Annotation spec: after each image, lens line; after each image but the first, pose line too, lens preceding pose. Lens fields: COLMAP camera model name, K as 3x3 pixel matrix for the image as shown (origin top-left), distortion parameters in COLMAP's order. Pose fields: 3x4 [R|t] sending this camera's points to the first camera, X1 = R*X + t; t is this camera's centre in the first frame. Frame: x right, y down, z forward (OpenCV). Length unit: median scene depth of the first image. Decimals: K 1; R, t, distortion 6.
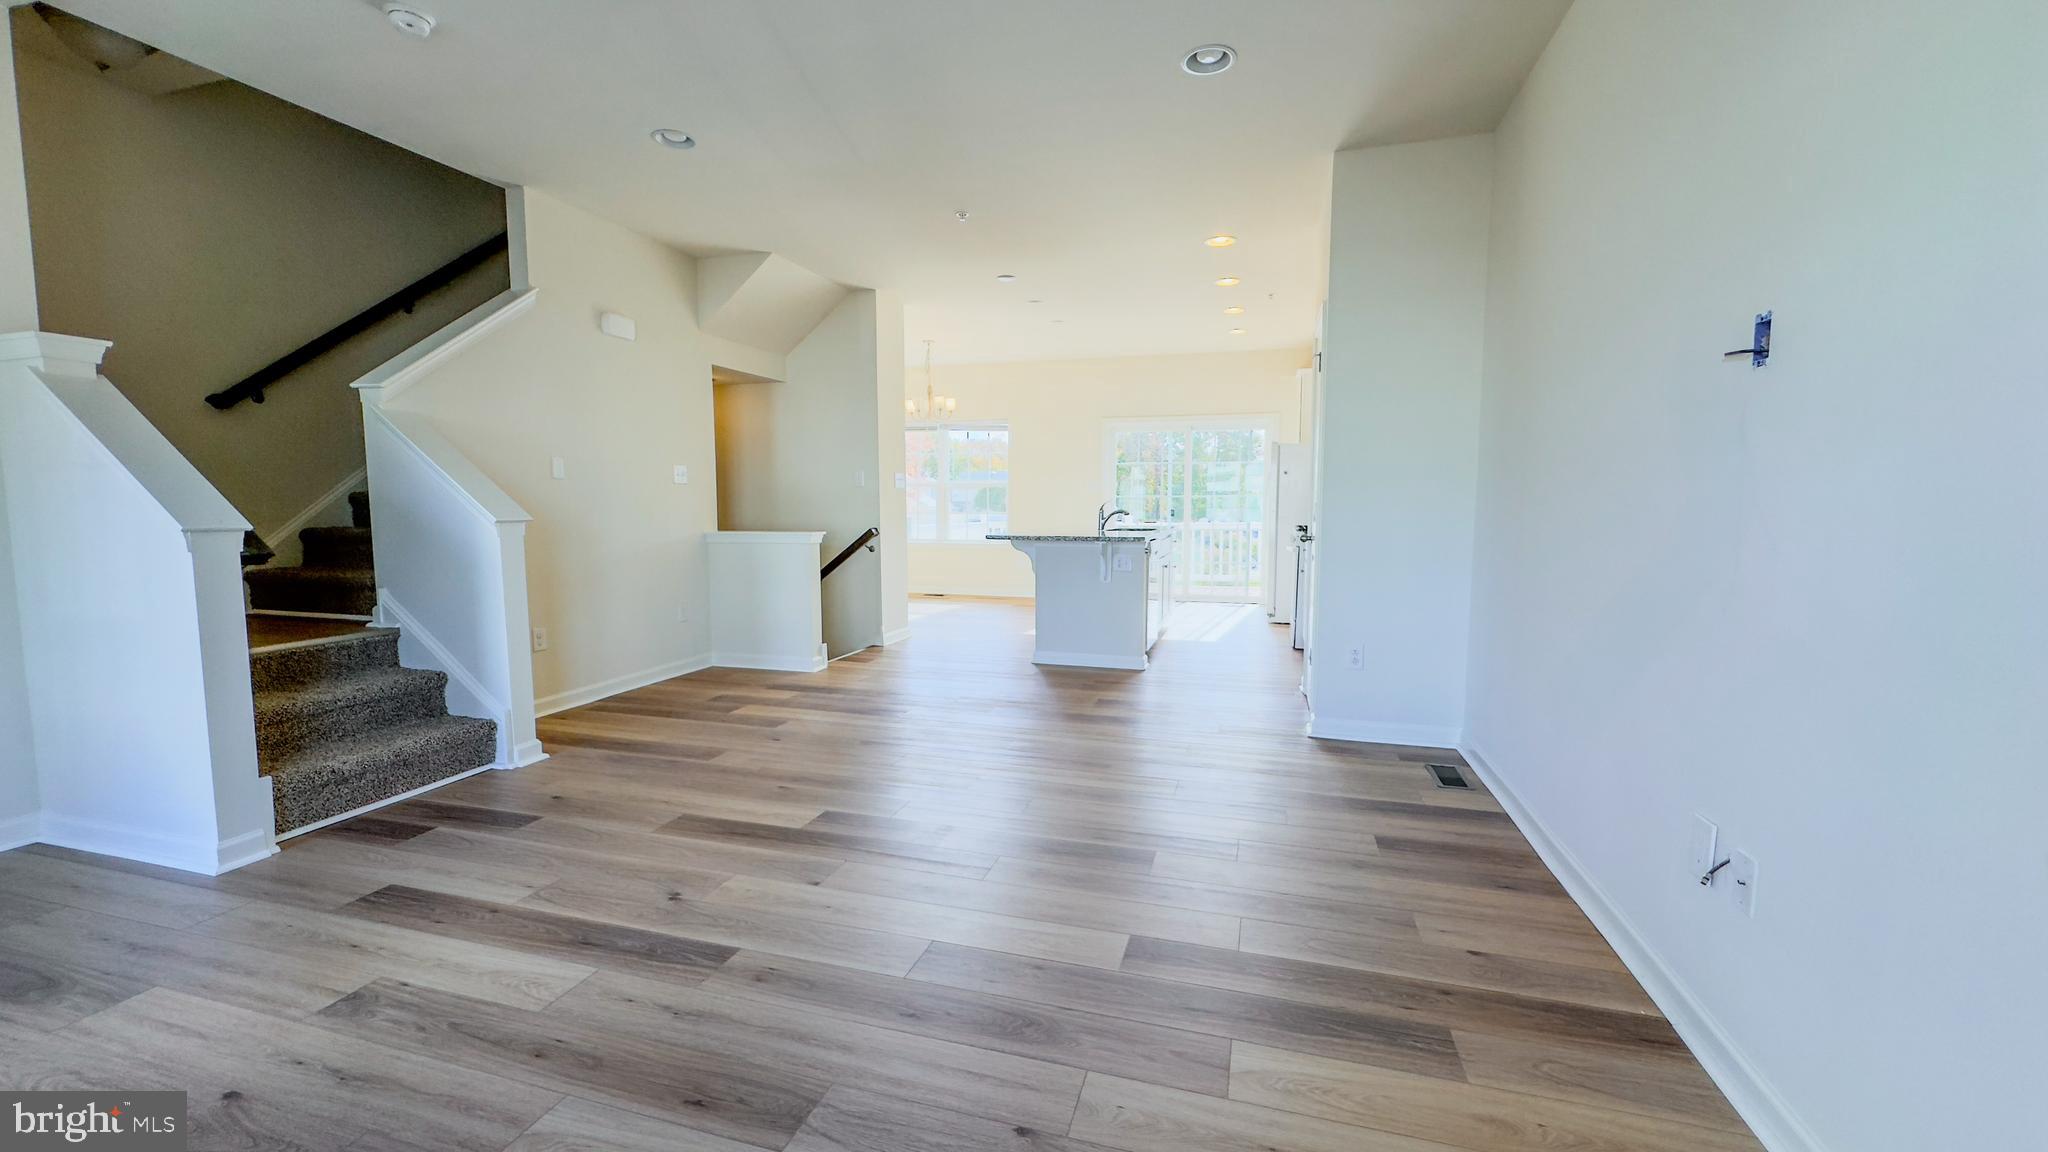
lens RADIAL K [[811.6, 0, 1024.0], [0, 811.6, 576.0], [0, 0, 1]] dist [0.000486, -0.000222]
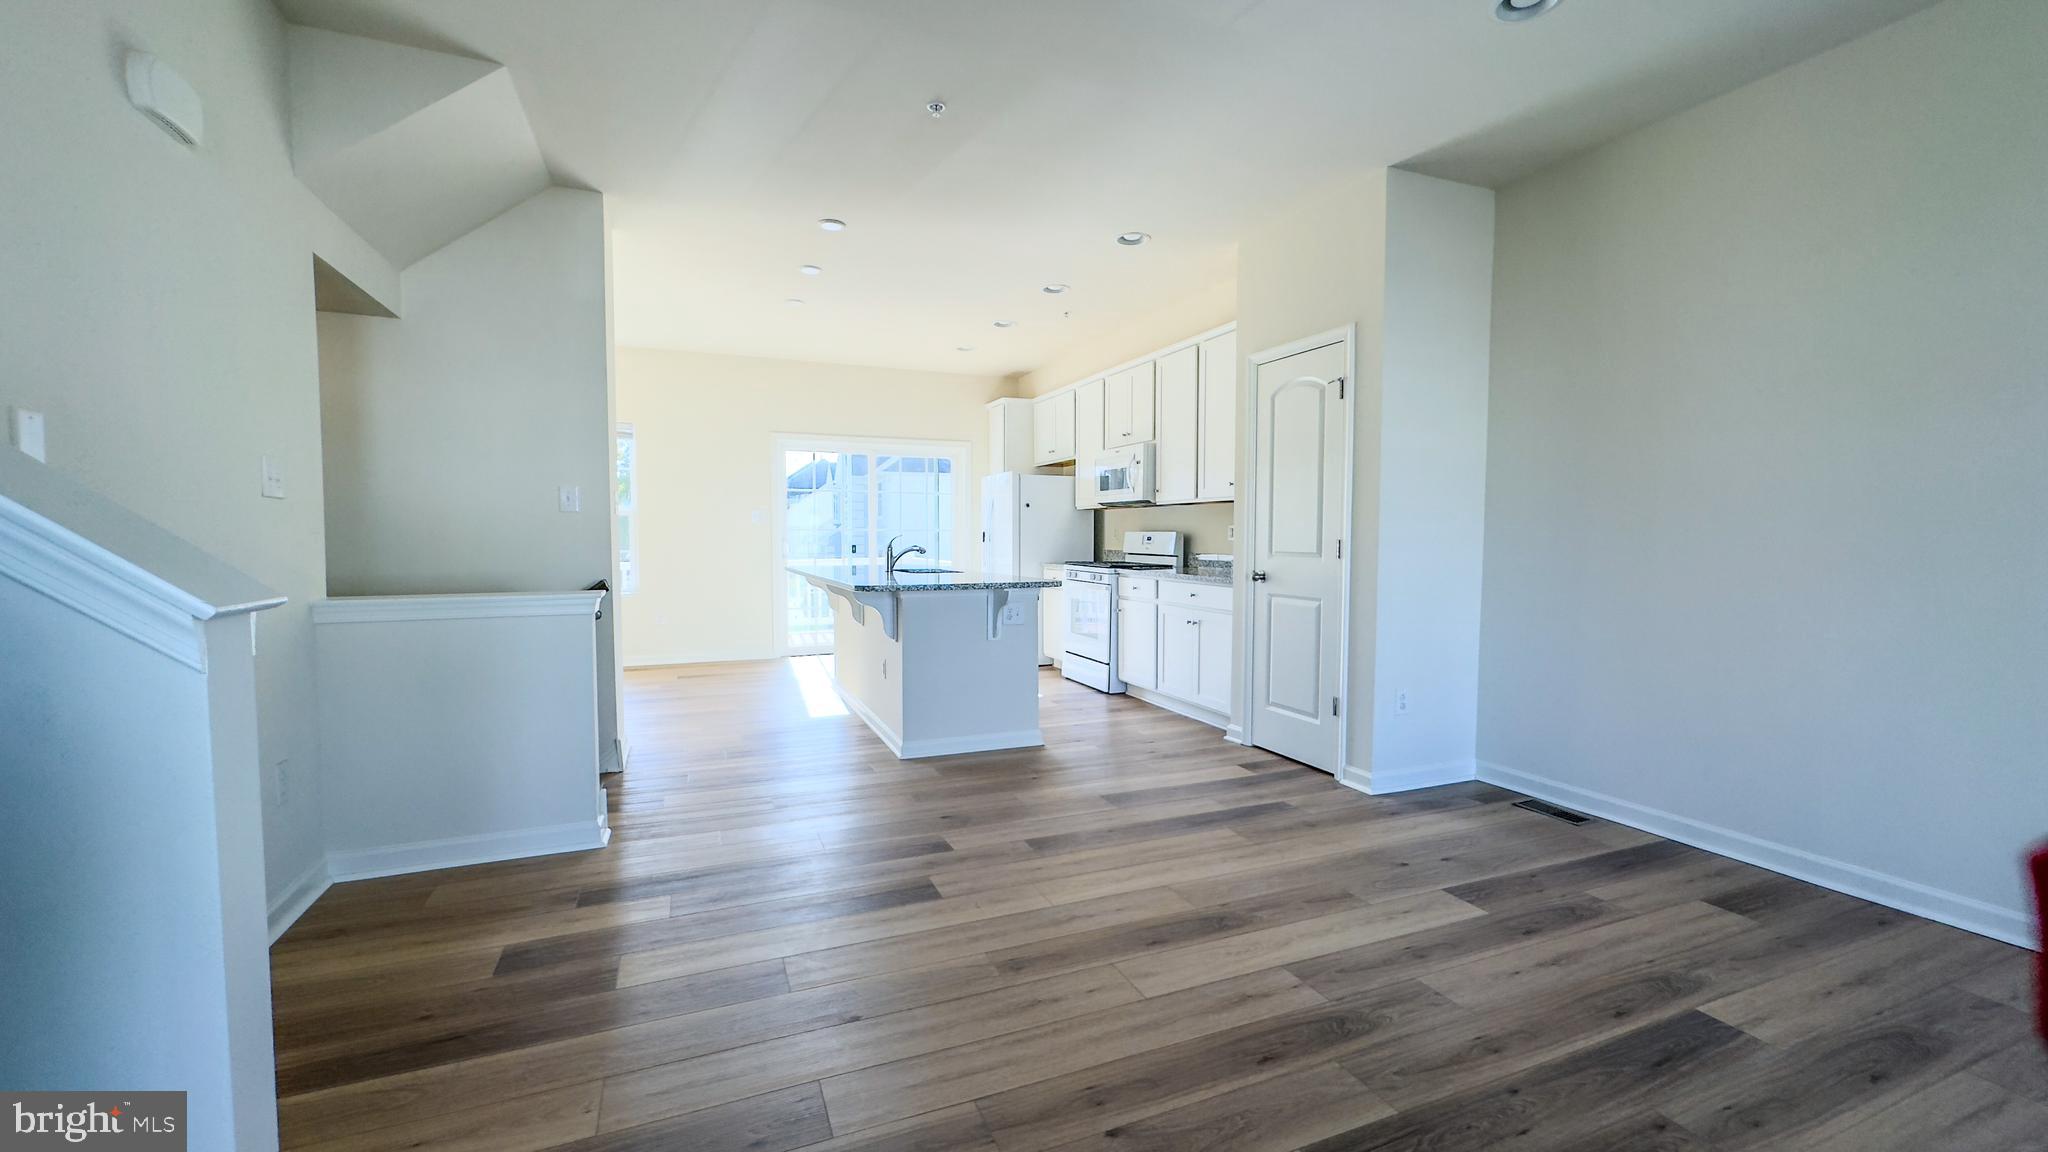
lens RADIAL K [[811.6, 0, 1024.0], [0, 811.6, 576.0], [0, 0, 1]] dist [0.000486, -0.000222]
pose [[0.775627, -0.030344, 0.630462, -0.367900], [0.054631, 0.998323, -0.019161, -0.036997], [-0.628823, 0.049305, 0.775984, 0.373973]]
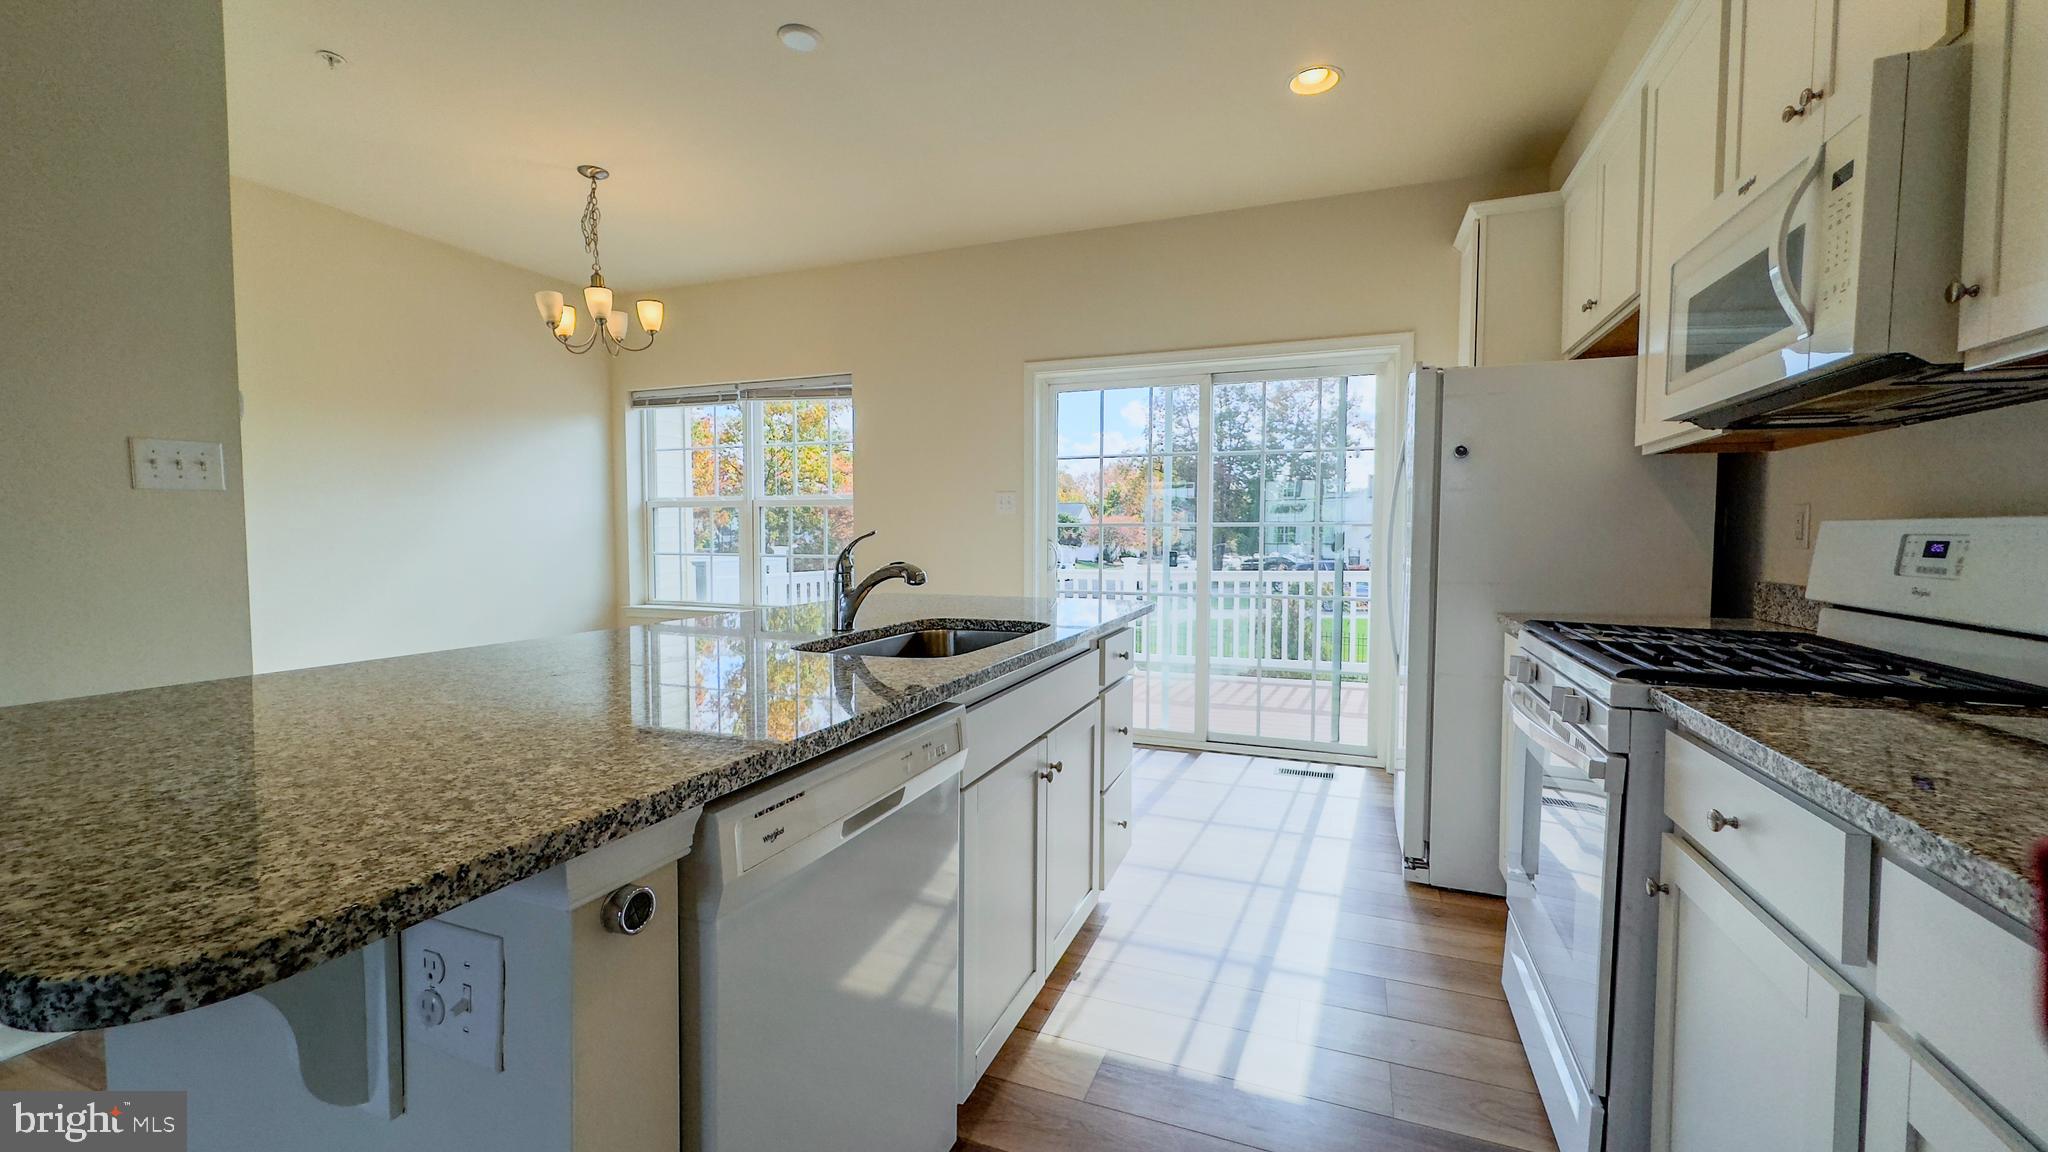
lens RADIAL K [[811.6, 0, 1024.0], [0, 811.6, 576.0], [0, 0, 1]] dist [0.000486, -0.000222]
pose [[0.996281, 0.008468, -0.085749, 0.227366], [-0.011957, 0.999118, -0.040263, -0.079615], [0.085333, 0.041139, 0.995503, 0.868816]]
